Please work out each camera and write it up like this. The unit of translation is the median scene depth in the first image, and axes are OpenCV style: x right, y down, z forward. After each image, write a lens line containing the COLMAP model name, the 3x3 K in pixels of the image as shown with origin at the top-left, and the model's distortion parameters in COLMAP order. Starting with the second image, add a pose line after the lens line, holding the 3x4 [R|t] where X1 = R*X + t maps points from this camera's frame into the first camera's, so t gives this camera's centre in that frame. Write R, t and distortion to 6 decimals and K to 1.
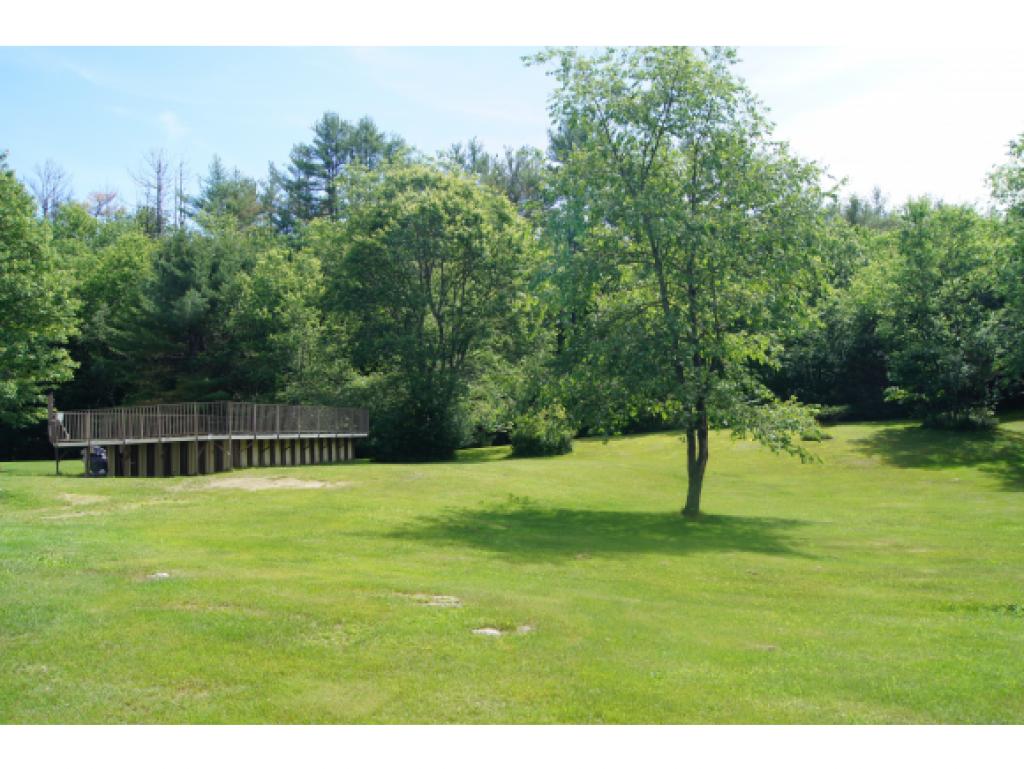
lens RADIAL K [[819.3, 0, 511.2], [0, 819.3, 396.3], [0, 0, 1]] dist [-0.077712, 0.008366]
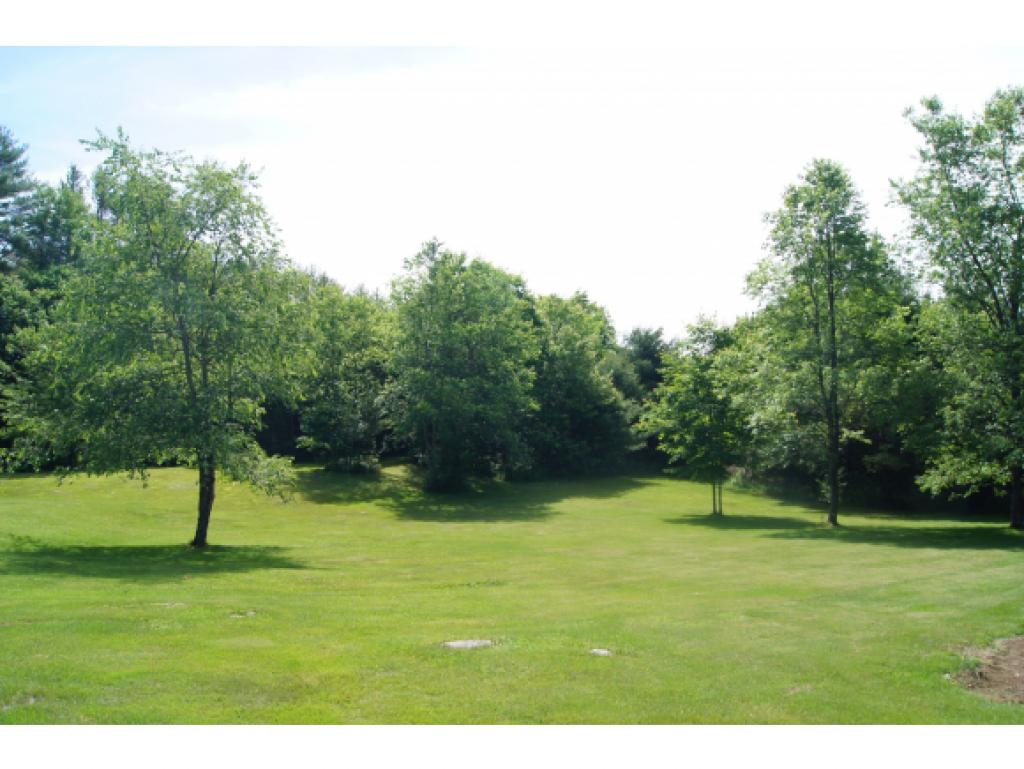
lens RADIAL K [[819.3, 0, 511.2], [0, 819.3, 396.3], [0, 0, 1]] dist [-0.077712, 0.008366]
pose [[0.721999, 0.068425, 0.688503, -0.173614], [-0.039659, 0.997555, -0.057550, -0.016076], [-0.690757, 0.014246, 0.722947, -0.119194]]
